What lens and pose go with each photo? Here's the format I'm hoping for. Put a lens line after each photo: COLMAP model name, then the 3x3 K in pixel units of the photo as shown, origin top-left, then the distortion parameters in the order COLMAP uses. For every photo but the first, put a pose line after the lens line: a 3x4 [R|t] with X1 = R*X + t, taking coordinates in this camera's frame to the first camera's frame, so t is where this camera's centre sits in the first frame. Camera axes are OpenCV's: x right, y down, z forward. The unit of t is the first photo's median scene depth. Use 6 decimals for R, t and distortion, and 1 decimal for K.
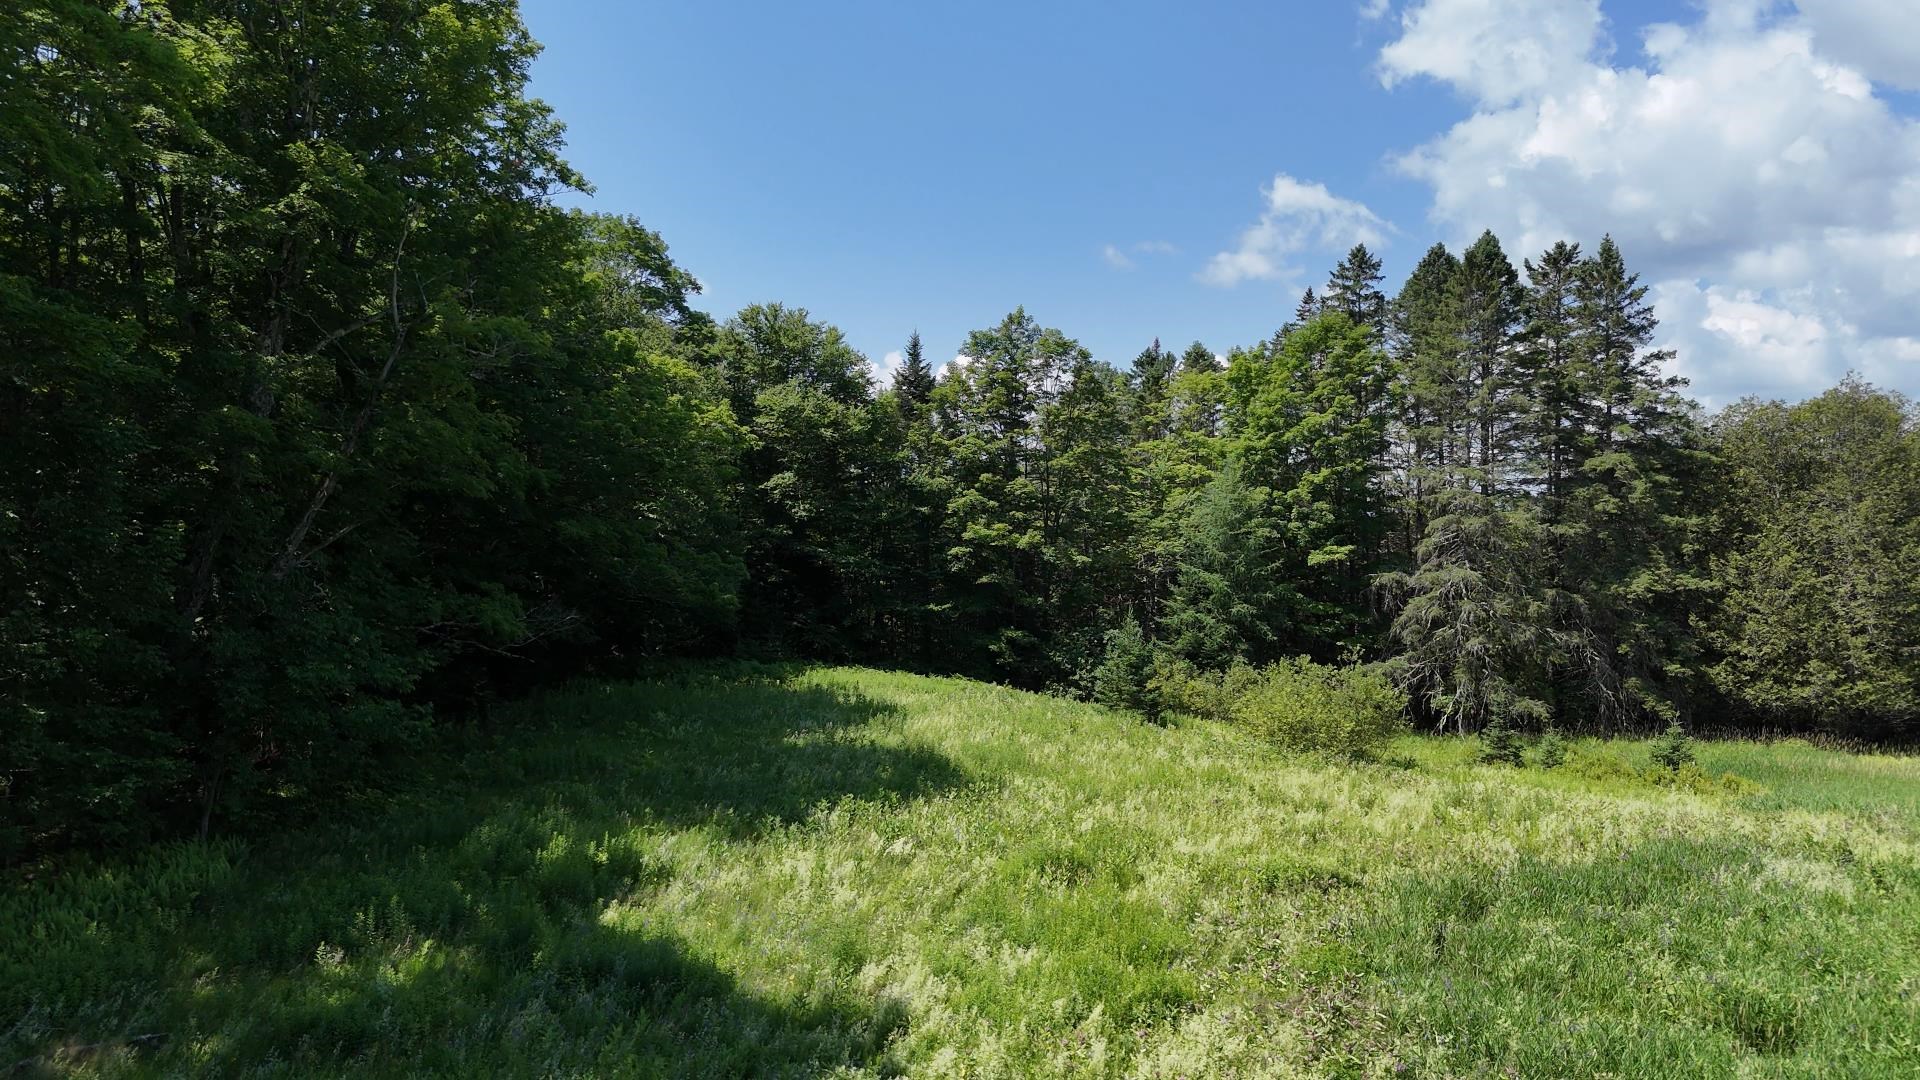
lens RADIAL K [[1422.3, 0, 959.3], [0, 1422.3, 539.2], [0, 0, 1]] dist [0.087997, -0.096079]
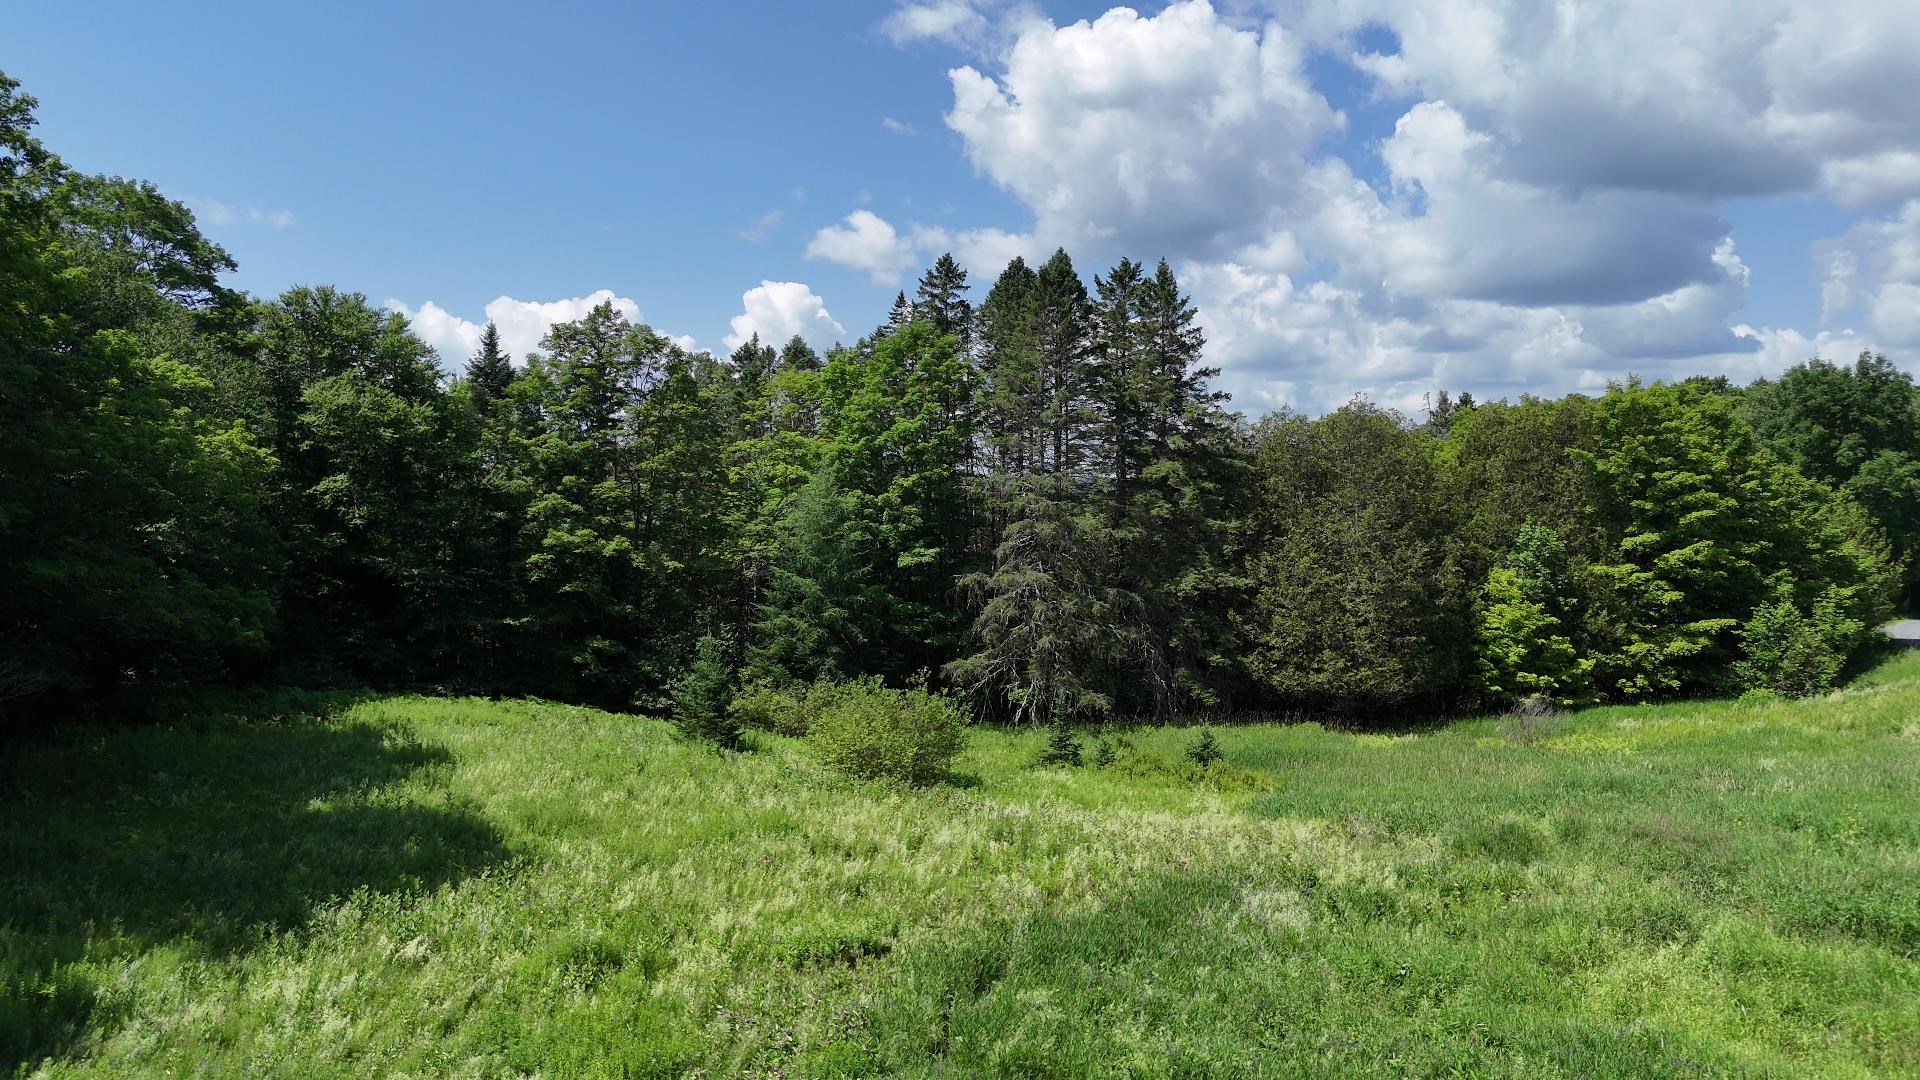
lens RADIAL K [[1422.3, 0, 968.2], [0, 1422.3, 537.2], [0, 0, 1]] dist [0.087997, -0.096079]
pose [[0.964195, -0.008099, 0.265072, 0.022804], [0.002139, 0.999738, 0.022768, -0.027944], [-0.265187, -0.021386, 0.963960, 0.000516]]
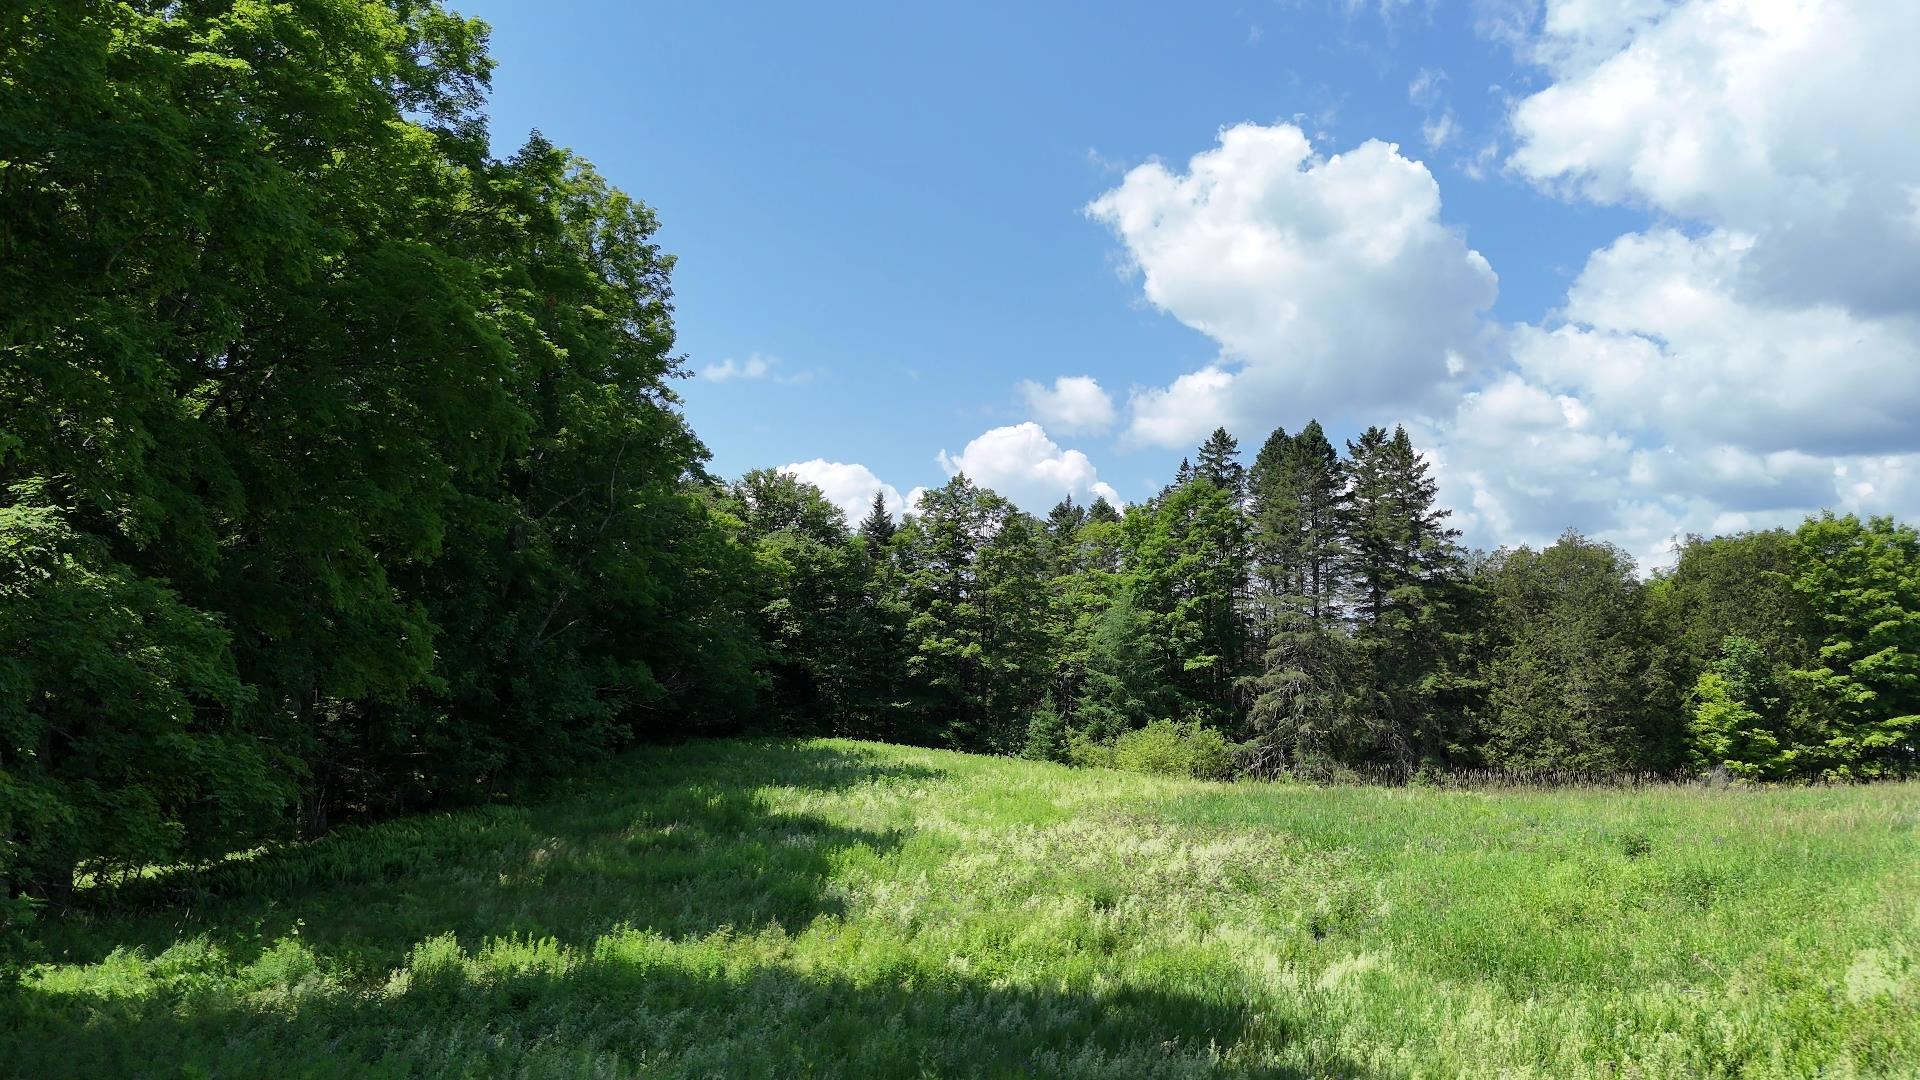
lens RADIAL K [[1422.3, 0, 947.9], [0, 1422.3, 537.8], [0, 0, 1]] dist [0.087997, -0.096079]
pose [[0.998840, 0.003913, 0.048001, -0.035646], [0.000880, 0.995043, -0.099440, 0.027851], [-0.048152, 0.099367, 0.993885, -0.308546]]
